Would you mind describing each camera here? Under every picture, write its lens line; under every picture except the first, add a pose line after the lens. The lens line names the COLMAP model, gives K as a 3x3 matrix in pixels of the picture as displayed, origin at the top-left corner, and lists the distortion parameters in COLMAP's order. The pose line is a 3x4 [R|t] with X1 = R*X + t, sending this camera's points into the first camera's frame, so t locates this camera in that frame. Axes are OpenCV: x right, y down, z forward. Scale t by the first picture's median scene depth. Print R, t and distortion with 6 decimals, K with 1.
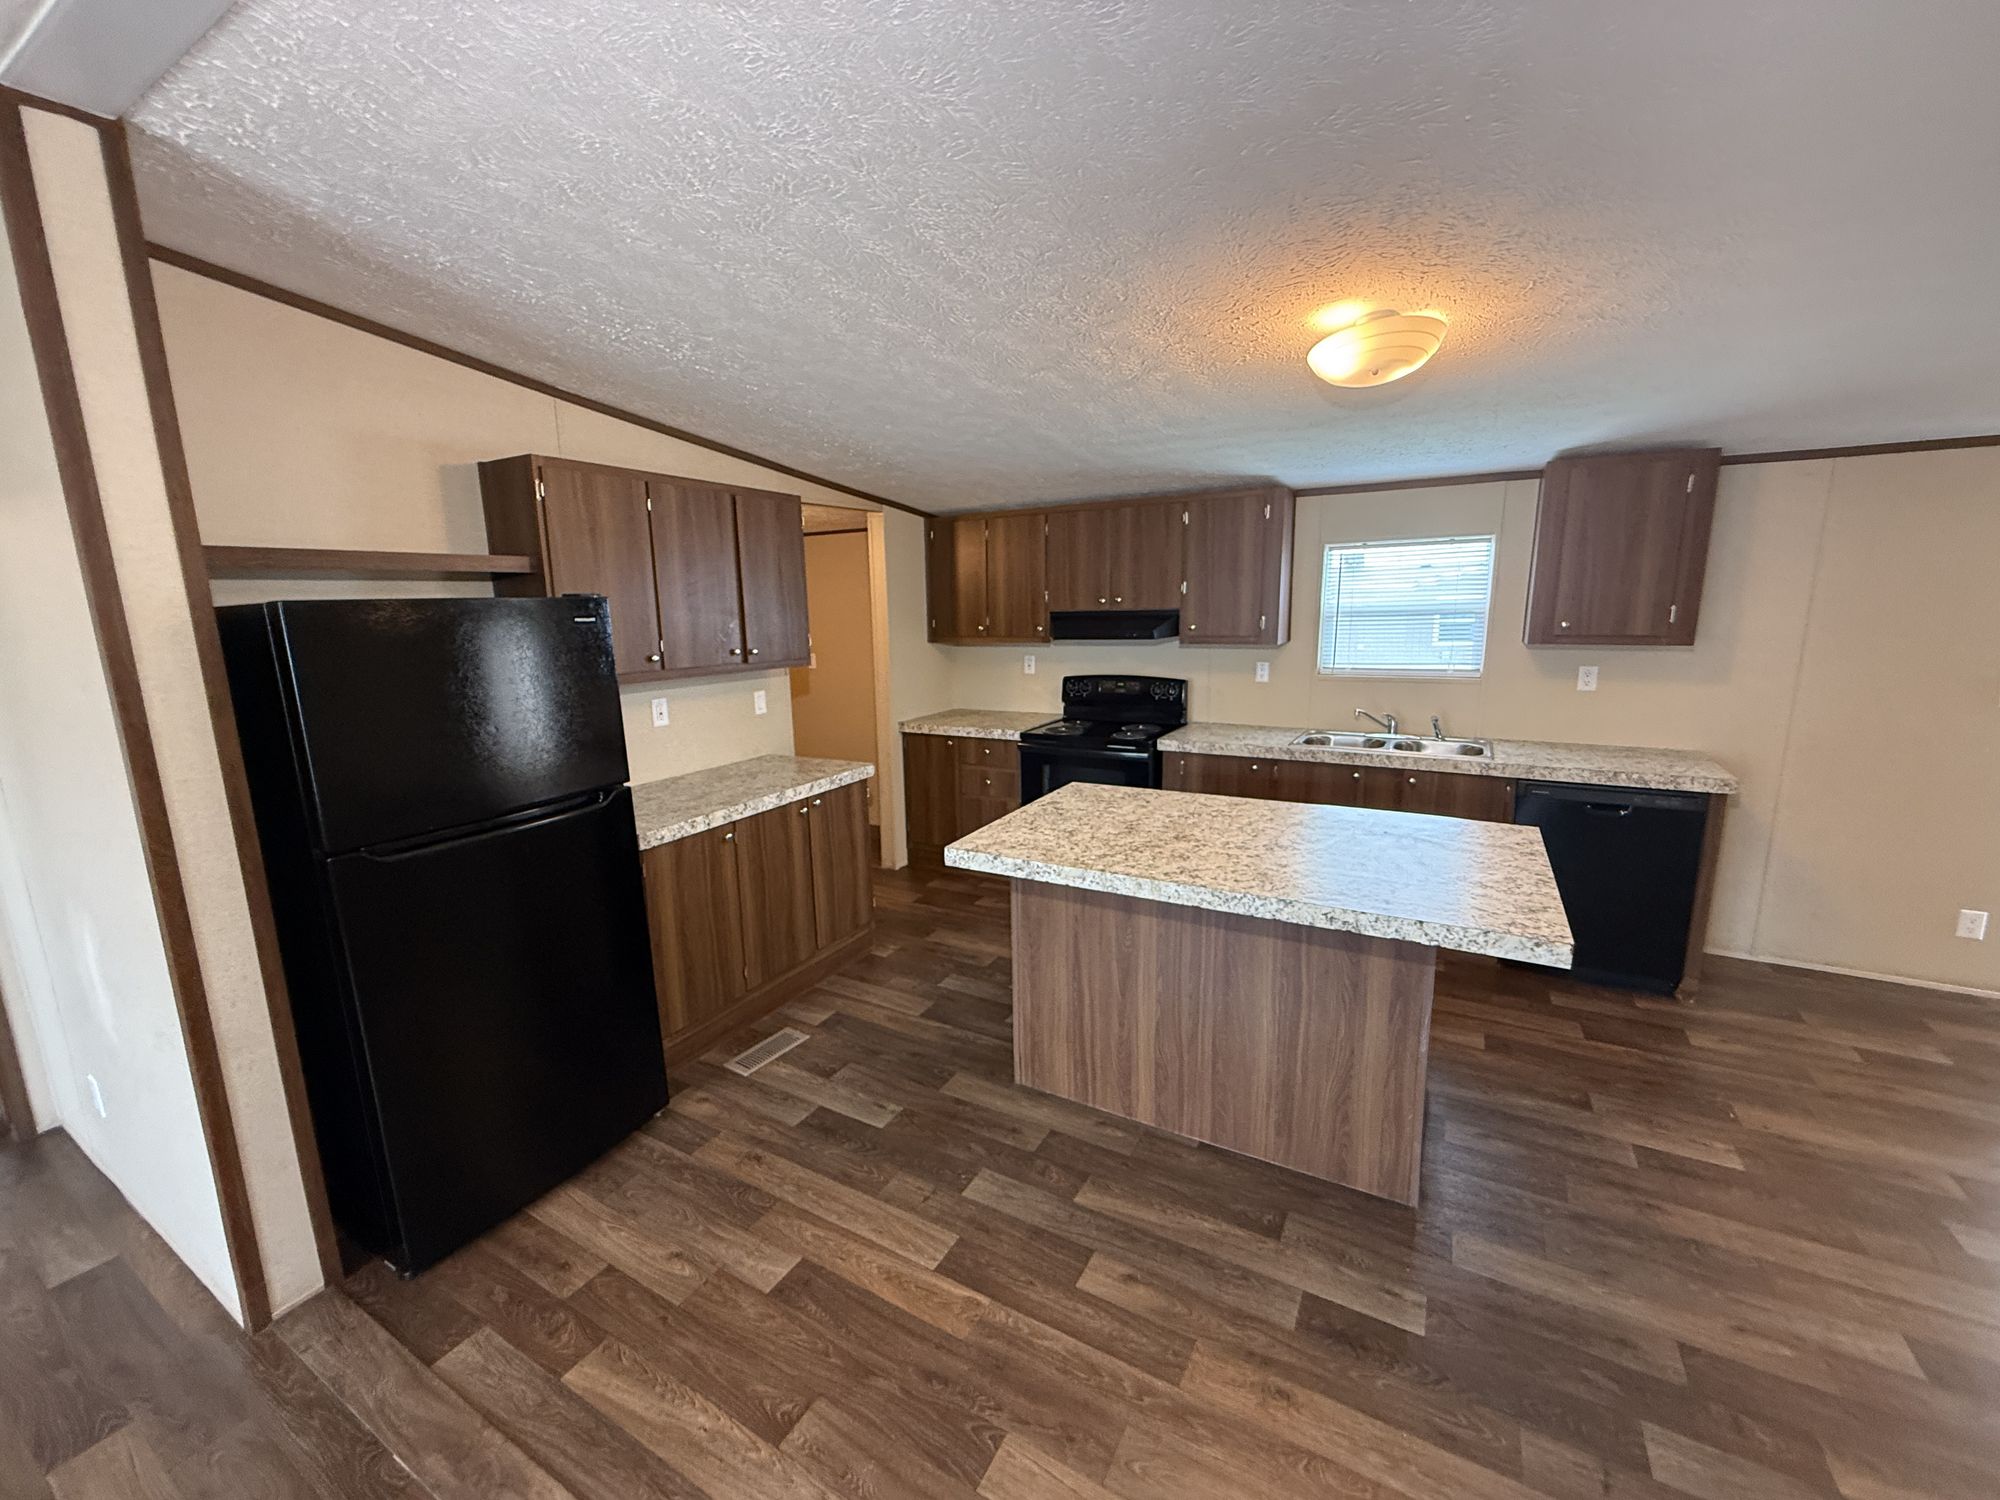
lens RADIAL K [[797.0, 0, 990.8], [0, 797.0, 751.0], [0, 0, 1]] dist [0.005789, -0.001617]
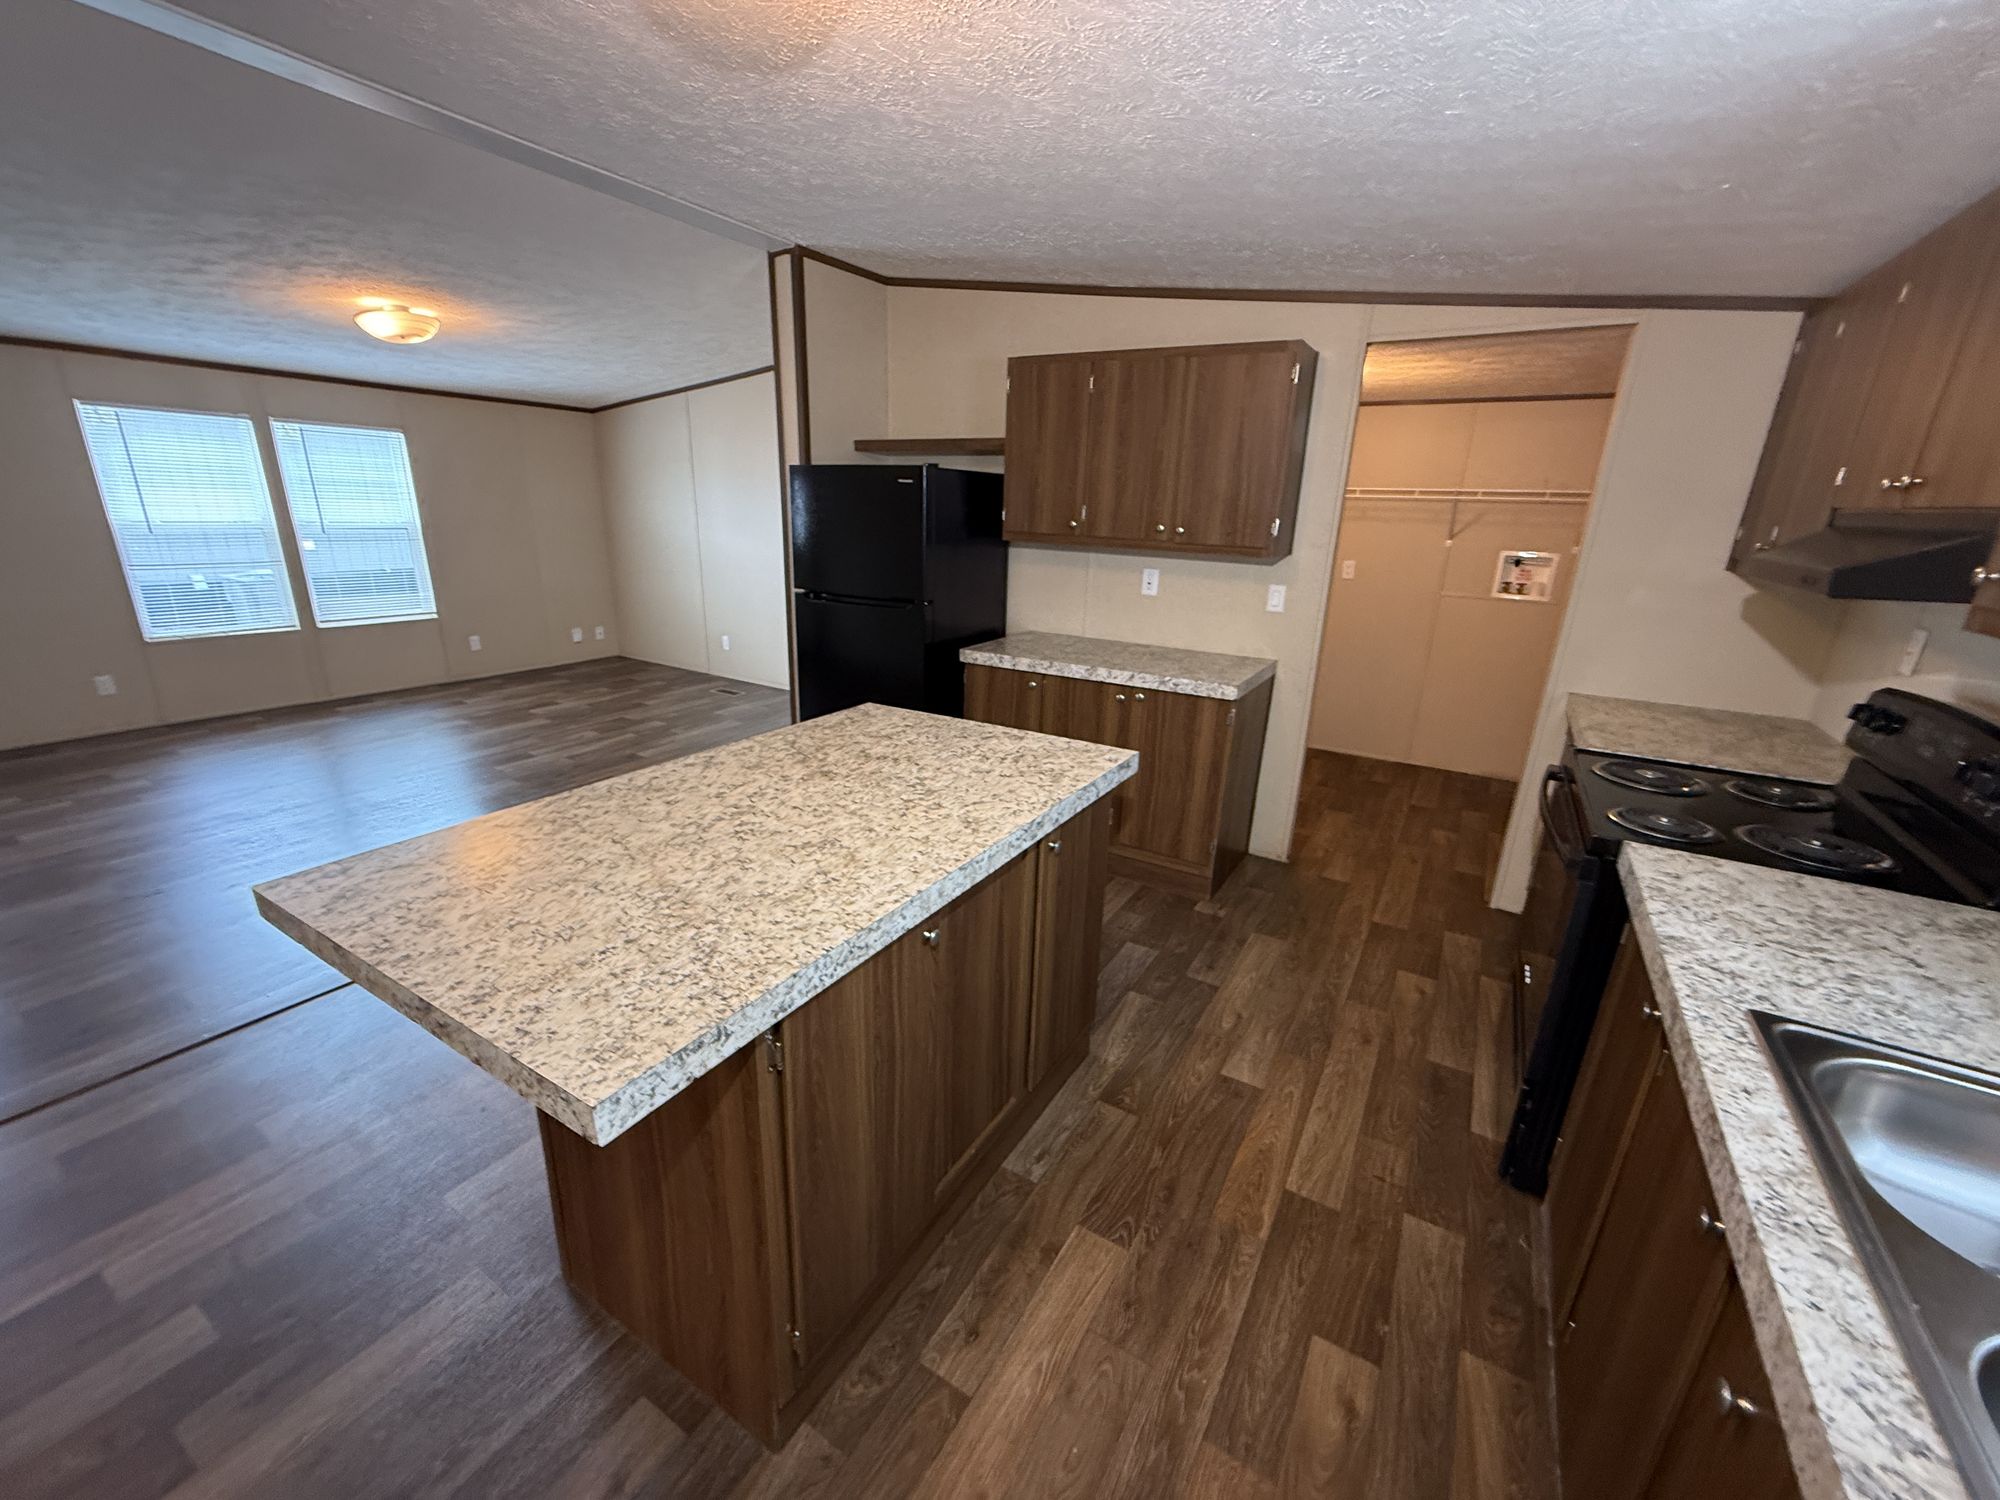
lens RADIAL K [[797.0, 0, 1003.5], [0, 797.0, 753.2], [0, 0, 1]] dist [0.005789, -0.001617]
pose [[-0.034266, 0.322053, -0.946101, 0.720910], [-0.205194, 0.924223, 0.322037, -0.147646], [0.978121, 0.205169, 0.034414, 0.852571]]
